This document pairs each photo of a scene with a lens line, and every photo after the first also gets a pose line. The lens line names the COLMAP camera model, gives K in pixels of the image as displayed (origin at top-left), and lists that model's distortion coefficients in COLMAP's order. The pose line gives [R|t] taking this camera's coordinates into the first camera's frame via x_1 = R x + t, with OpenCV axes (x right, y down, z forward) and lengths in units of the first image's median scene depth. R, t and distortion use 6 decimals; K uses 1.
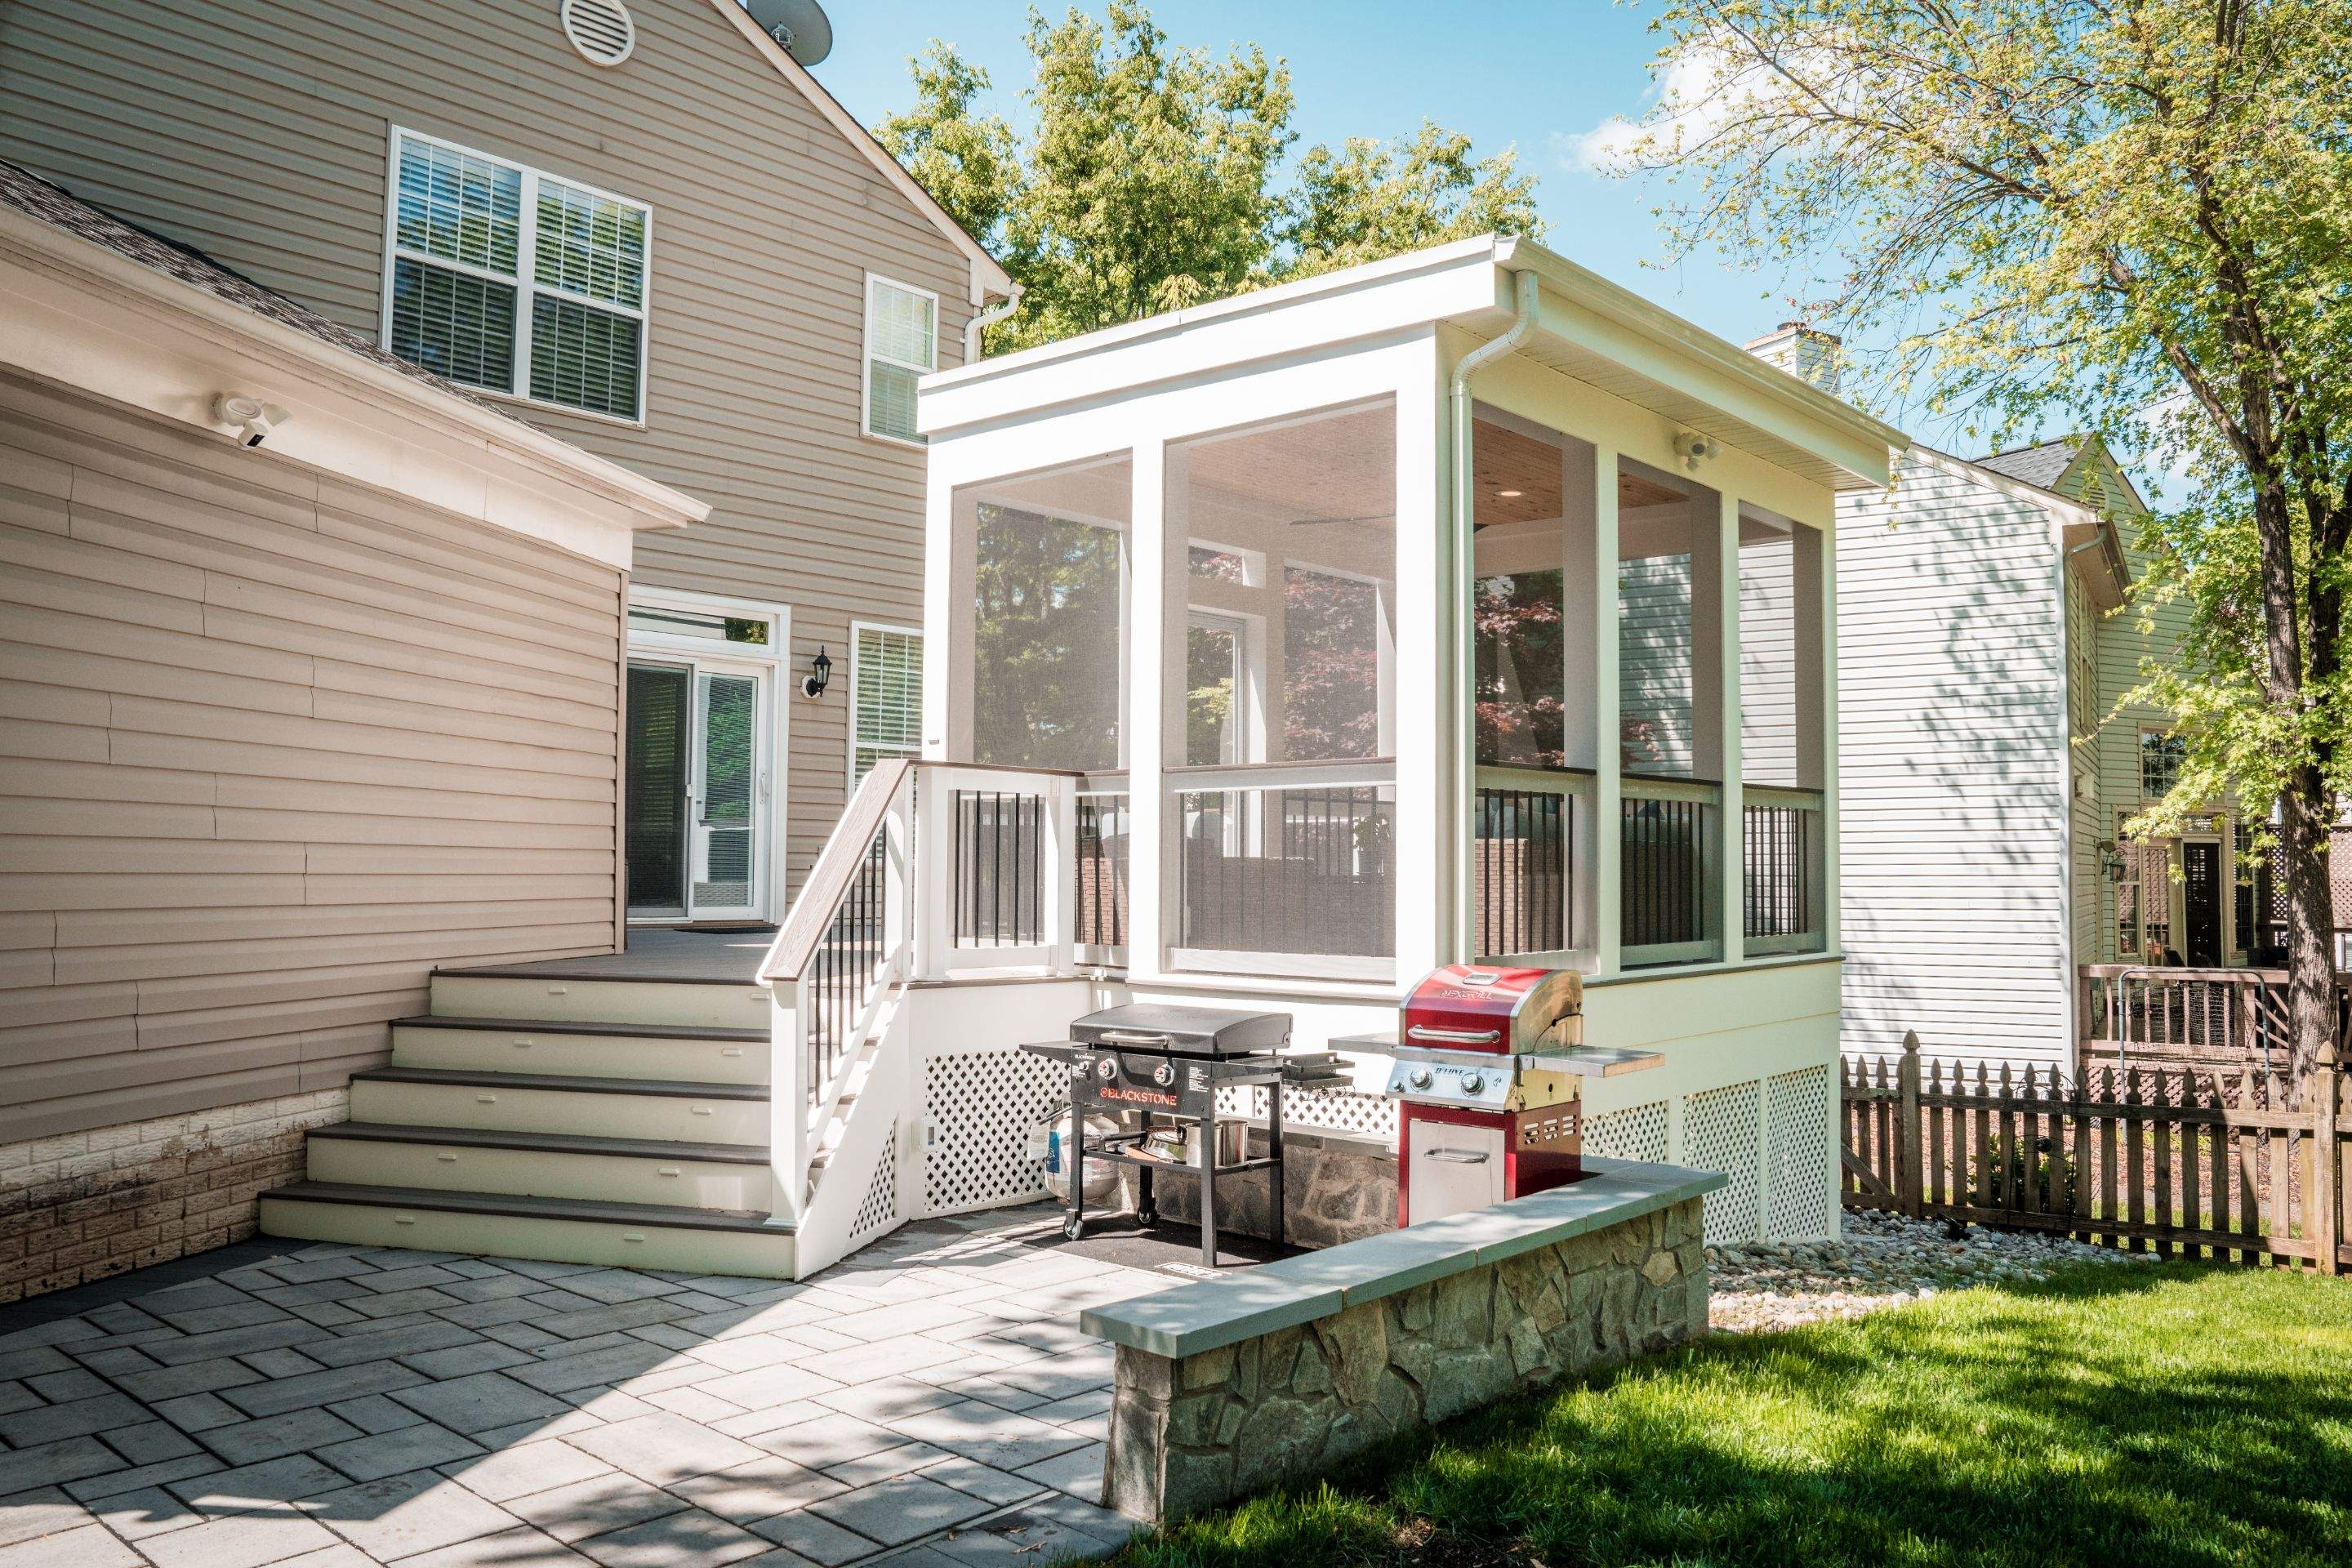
lens RADIAL K [[1771.6, 0, 1187.4], [0, 1771.6, 777.3], [0, 0, 1]] dist [-0.107999, 0.104696]
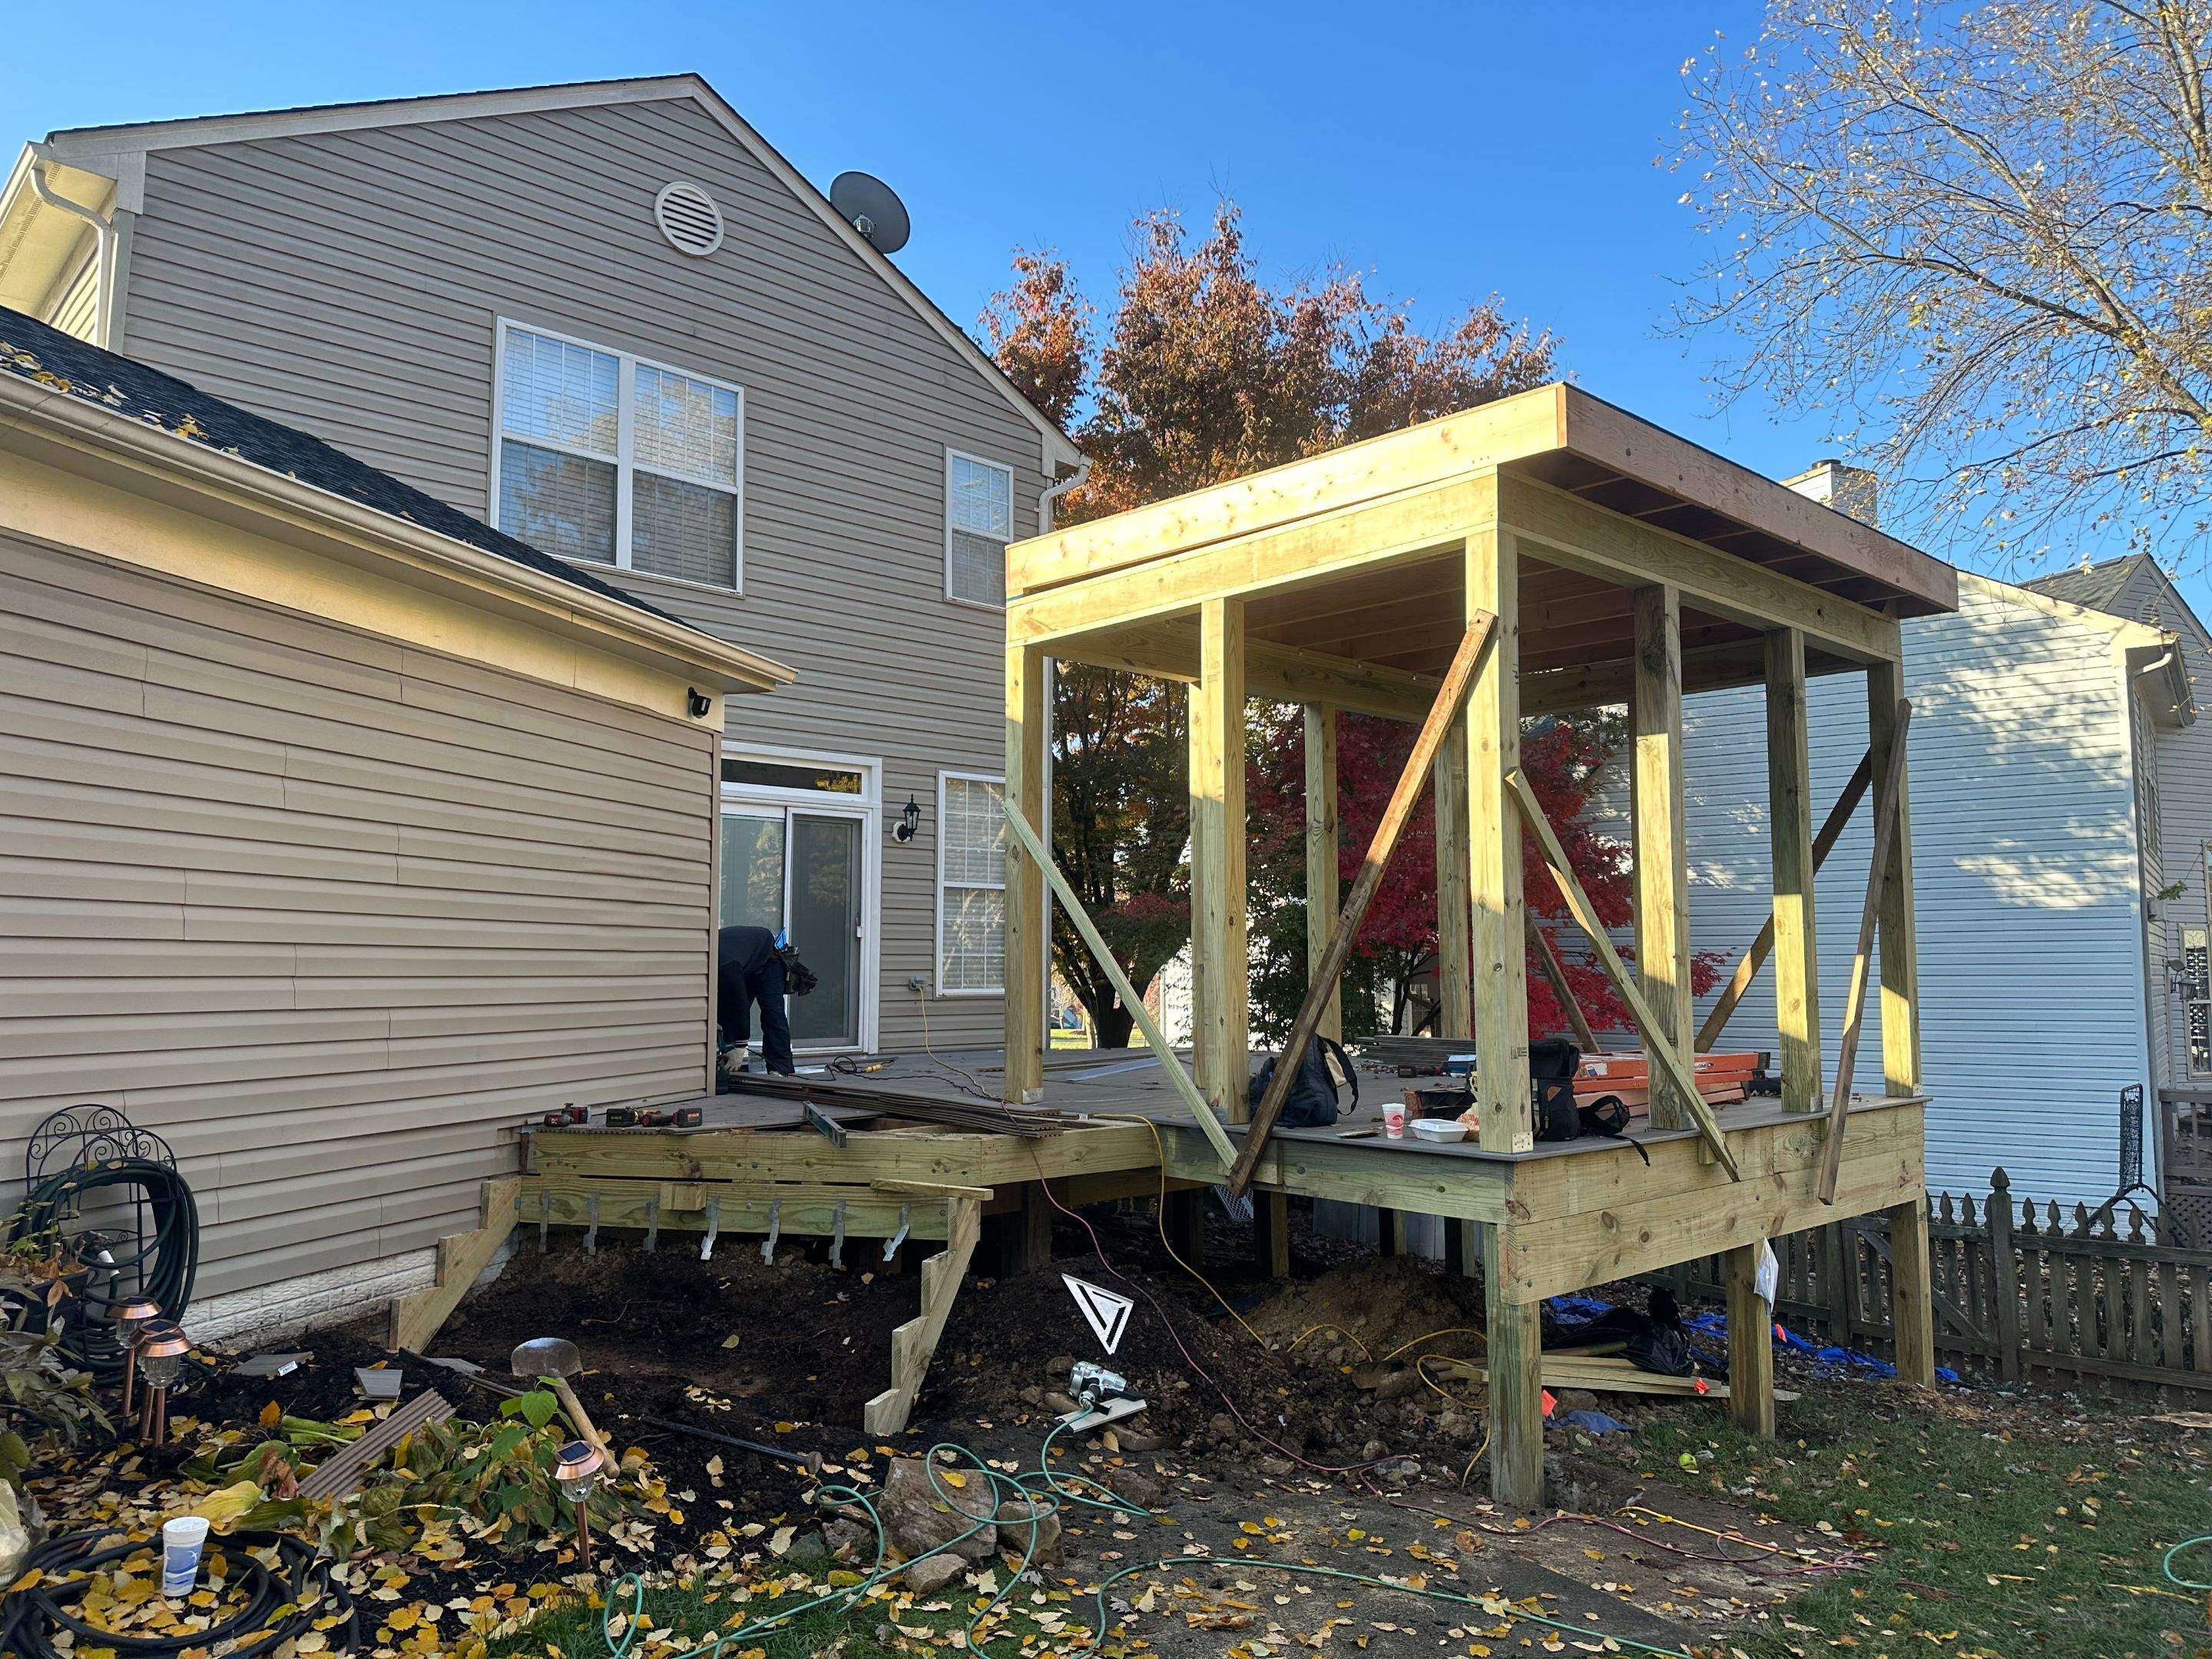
lens RADIAL K [[1555.6, 0, 1130.6], [0, 1555.6, 833.1], [0, 0, 1]] dist [0.098372, -0.134738]
pose [[0.997078, -0.017081, -0.074454, -0.002570], [0.014215, 0.999143, -0.038864, -0.016278], [0.075054, 0.037692, 0.996467, 0.079181]]
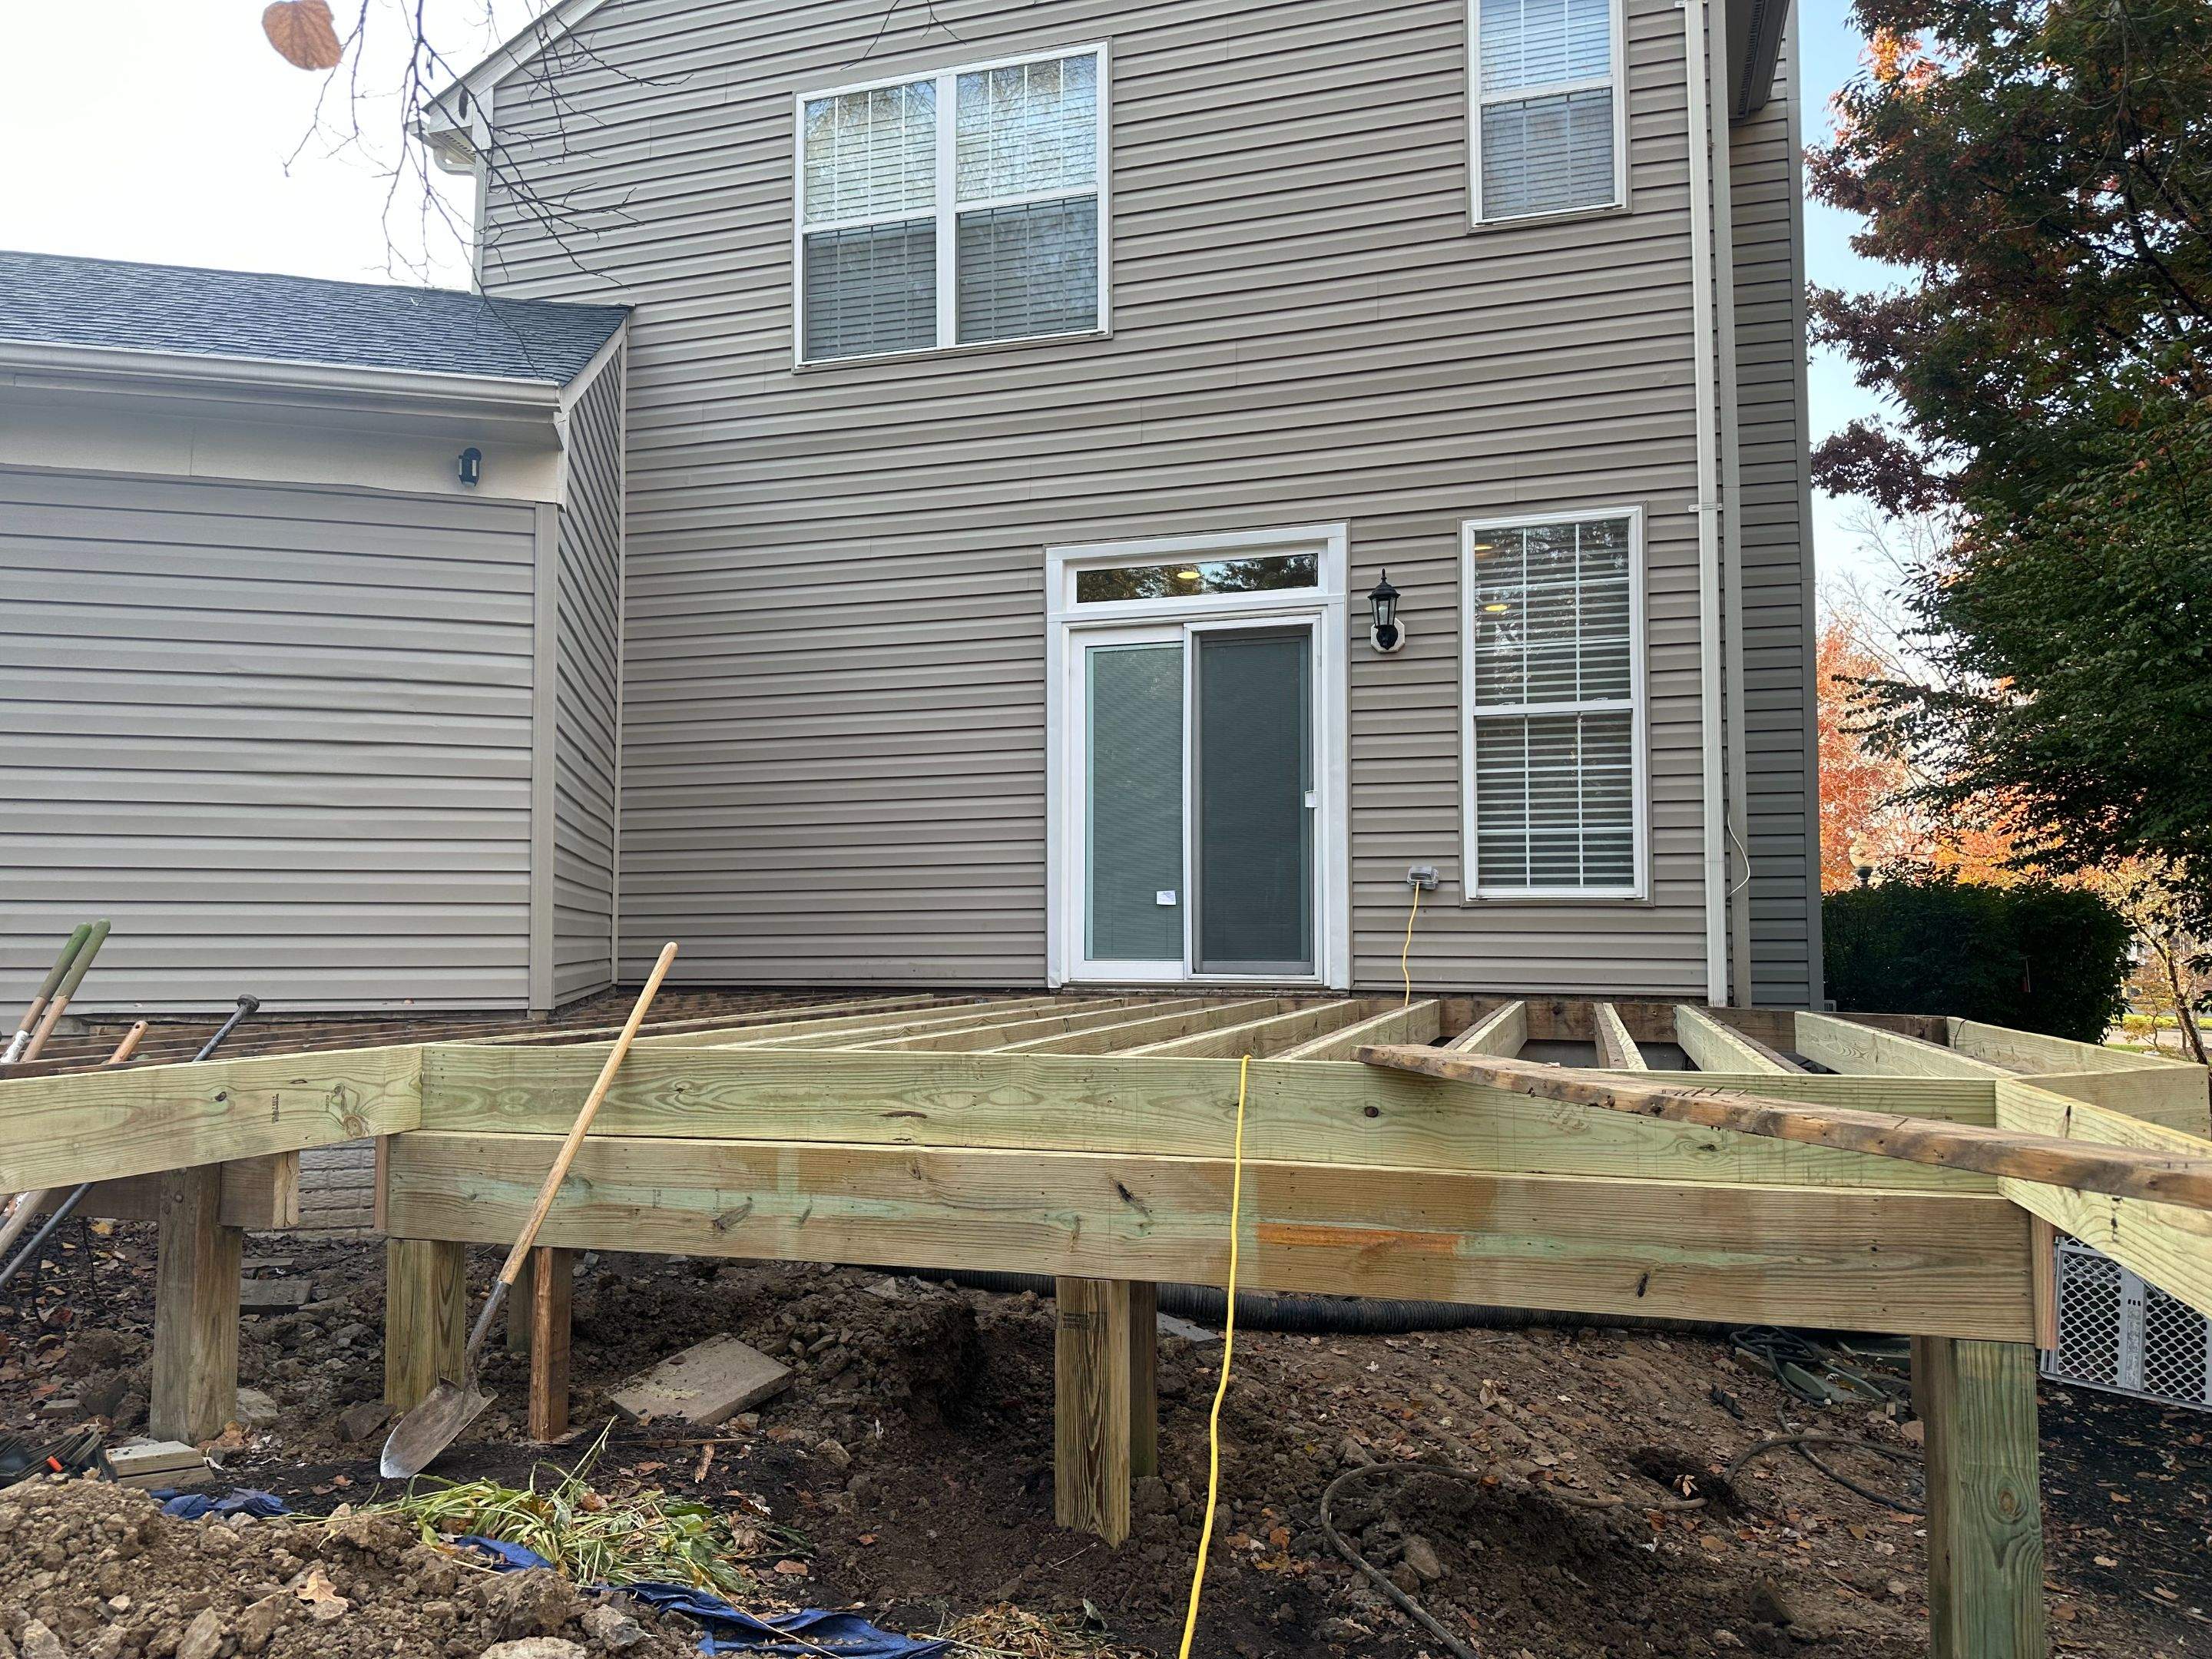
lens RADIAL K [[1499.7, 0, 1145.9], [0, 1499.7, 837.7], [0, 0, 1]] dist [0.172701, -0.271606]
pose [[0.430106, -0.072842, -0.899835, 0.370091], [0.049192, 0.997150, -0.057207, 0.077218], [0.901437, -0.019659, 0.432463, 0.958499]]
